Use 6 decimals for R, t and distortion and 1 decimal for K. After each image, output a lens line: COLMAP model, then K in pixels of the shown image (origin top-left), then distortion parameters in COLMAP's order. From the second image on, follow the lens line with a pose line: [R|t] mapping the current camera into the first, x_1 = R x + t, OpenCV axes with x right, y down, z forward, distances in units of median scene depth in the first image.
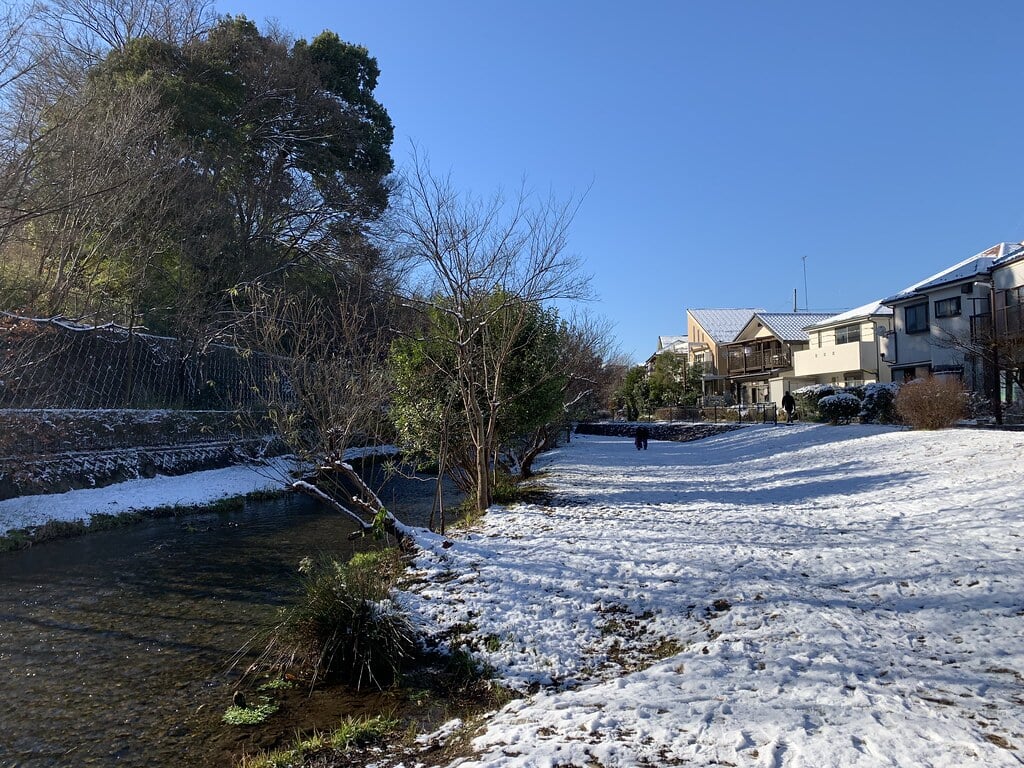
lens RADIAL K [[854.0, 0, 512.0], [0, 854.0, 384.0], [0, 0, 1]] dist [0.001989, 0.010483]
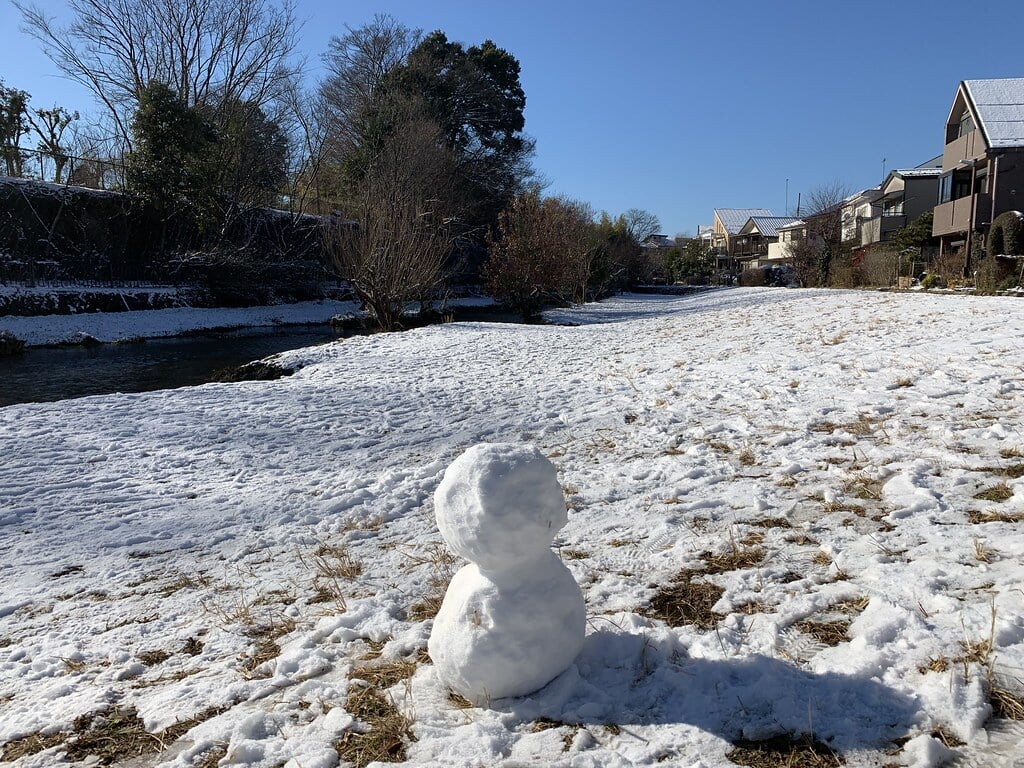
lens RADIAL K [[807.4, 0, 512.0], [0, 807.4, 384.0], [0, 0, 1]] dist [0.004004, -0.001359]
pose [[0.993808, 0.043341, -0.102307, 0.018223], [-0.026050, 0.986007, 0.164653, -0.016172], [0.108012, -0.160969, 0.981031, -0.653912]]
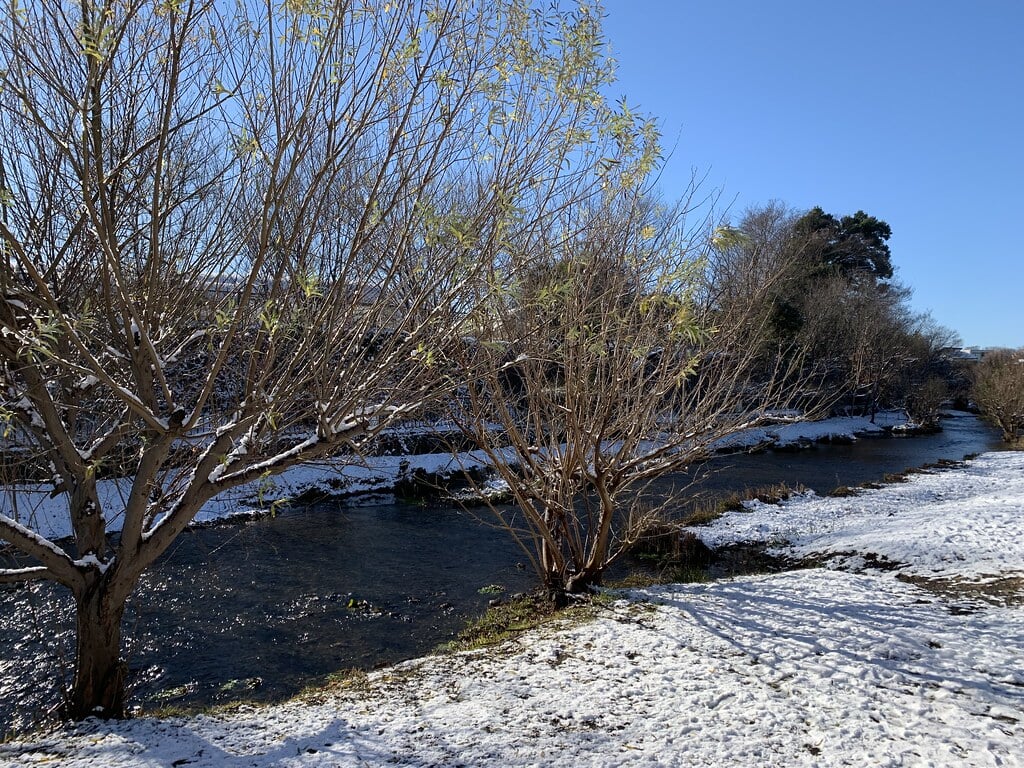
lens RADIAL K [[790.8, 0, 512.0], [0, 790.8, 384.0], [0, 0, 1]] dist [0.003870, 0.001060]
pose [[0.919679, 0.010831, -0.392521, -0.240680], [0.000244, 0.999604, 0.028154, -0.044183], [0.392670, -0.025988, 0.919312, -1.162341]]
